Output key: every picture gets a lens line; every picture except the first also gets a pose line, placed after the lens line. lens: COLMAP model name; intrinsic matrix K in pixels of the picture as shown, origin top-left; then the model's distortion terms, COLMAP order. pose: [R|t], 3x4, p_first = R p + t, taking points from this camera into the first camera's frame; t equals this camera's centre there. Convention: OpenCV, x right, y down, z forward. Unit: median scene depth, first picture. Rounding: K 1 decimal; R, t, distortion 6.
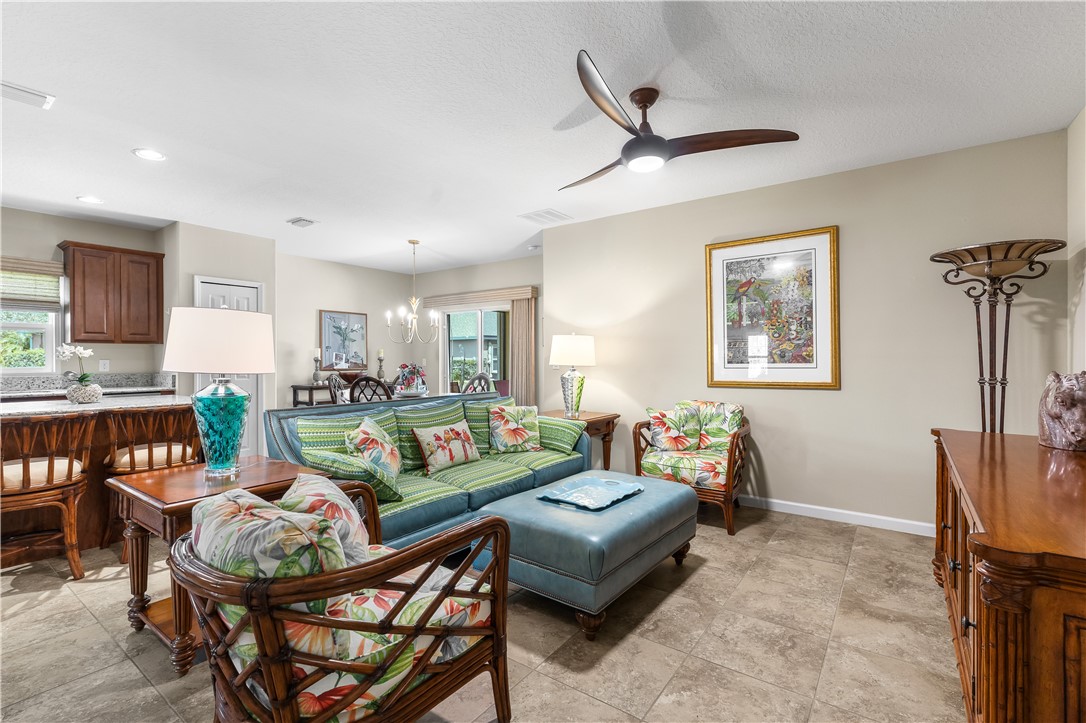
lens RADIAL K [[491.6, 0, 543.1], [0, 491.6, 360.0], [0, 0, 1]] dist [-0.002103, 0.000090]
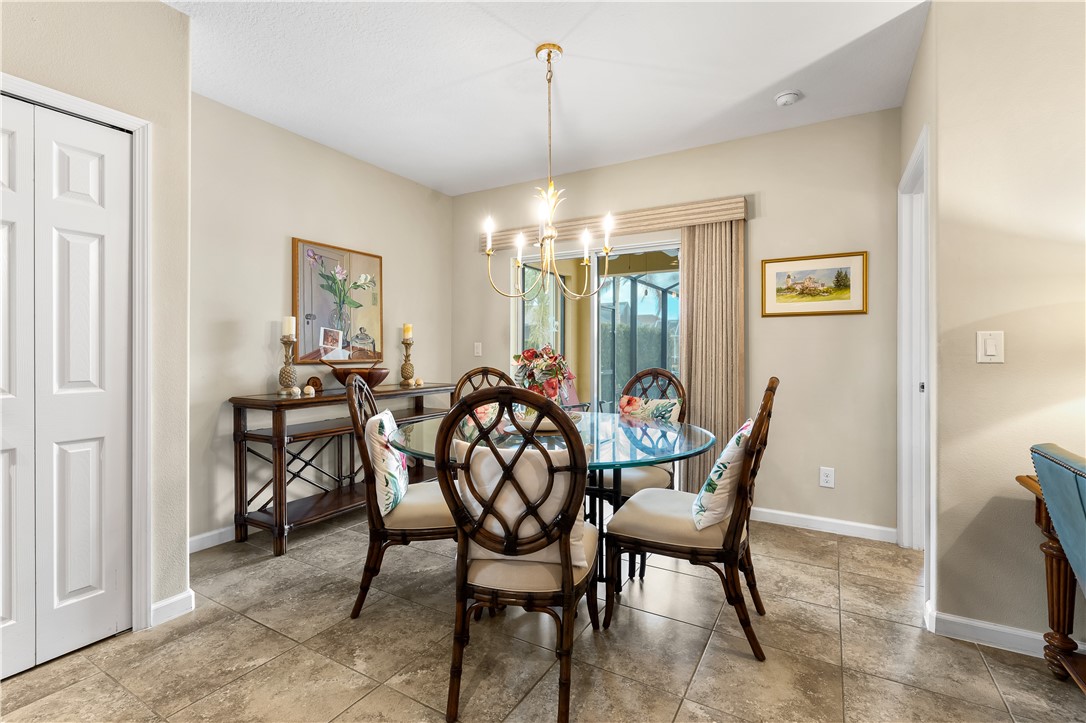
lens RADIAL K [[491.6, 0, 543.7], [0, 491.6, 351.3], [0, 0, 1]] dist [-0.001985, -0.000155]
pose [[0.994536, 0.004321, 0.104302, -0.358584], [-0.004145, 0.999990, -0.001907, 0.012022], [-0.104310, 0.001464, 0.994544, 0.685913]]
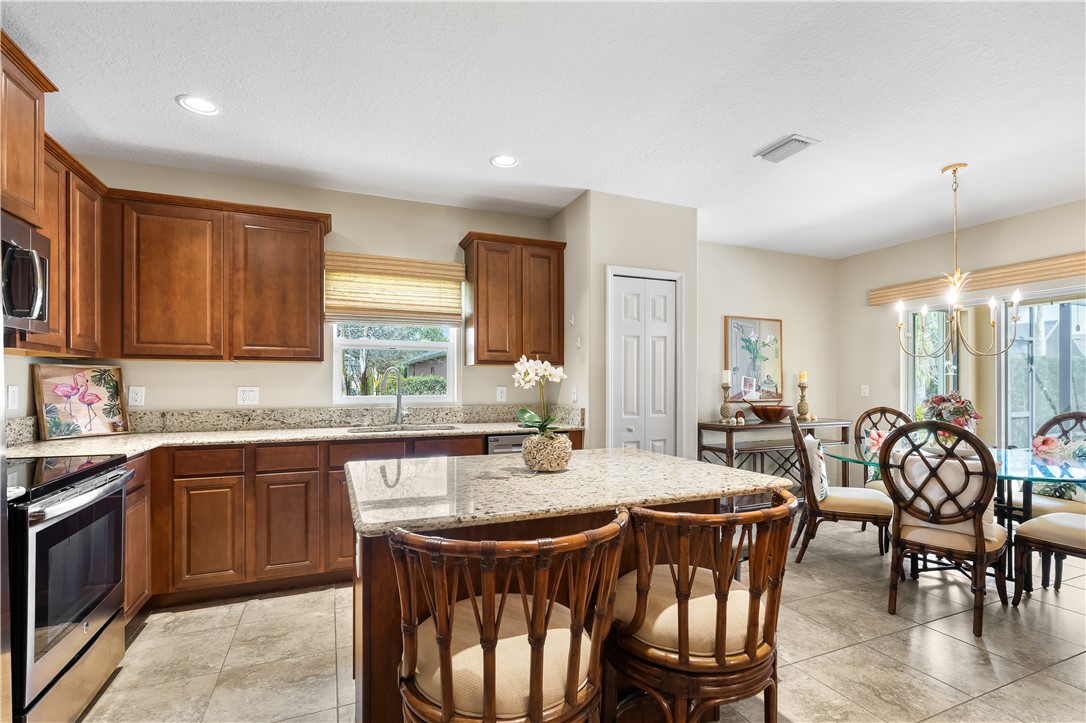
lens RADIAL K [[500.1, 0, 545.6], [0, 500.1, 385.5], [0, 0, 1]] dist [0.000189, 0.000674]
pose [[0.863020, 0.001499, -0.505167, -0.432108], [-0.002047, 0.999998, -0.000530, -0.001819], [0.505165, 0.001492, 0.863021, 0.348112]]
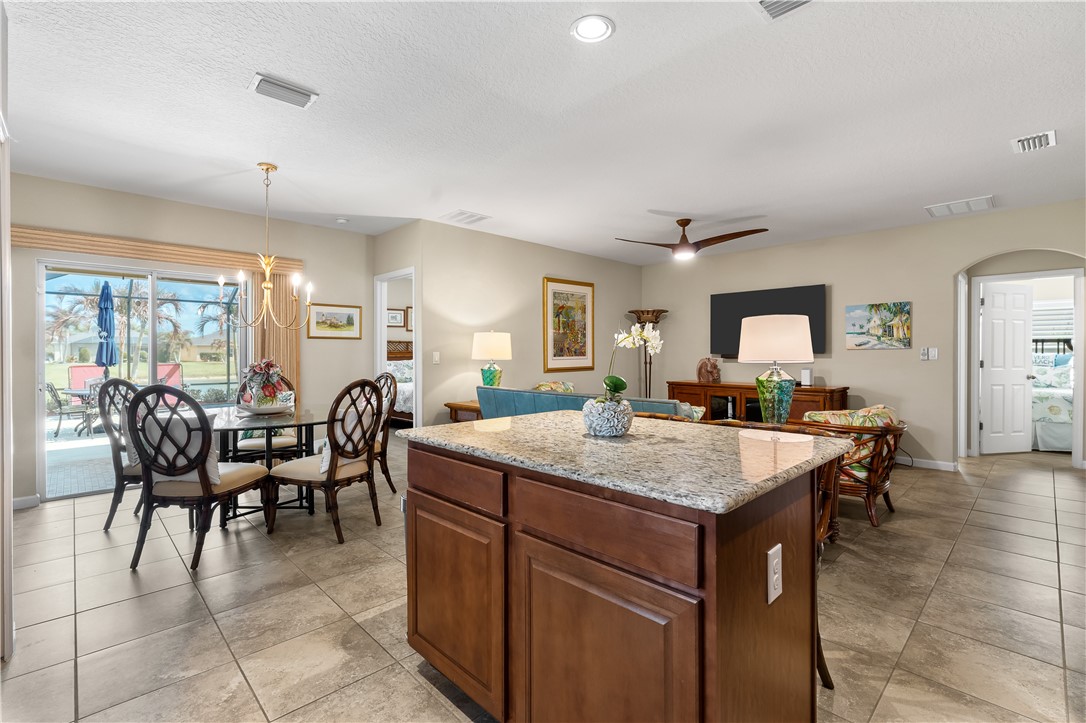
lens RADIAL K [[491.6, 0, 543.1], [0, 491.6, 360.0], [0, 0, 1]] dist [-0.002103, 0.000090]
pose [[0.171233, -0.010308, 0.985177, -0.952590], [0.003554, 0.999945, 0.009844, 0.001262], [-0.985224, 0.001816, 0.171261, 0.632765]]
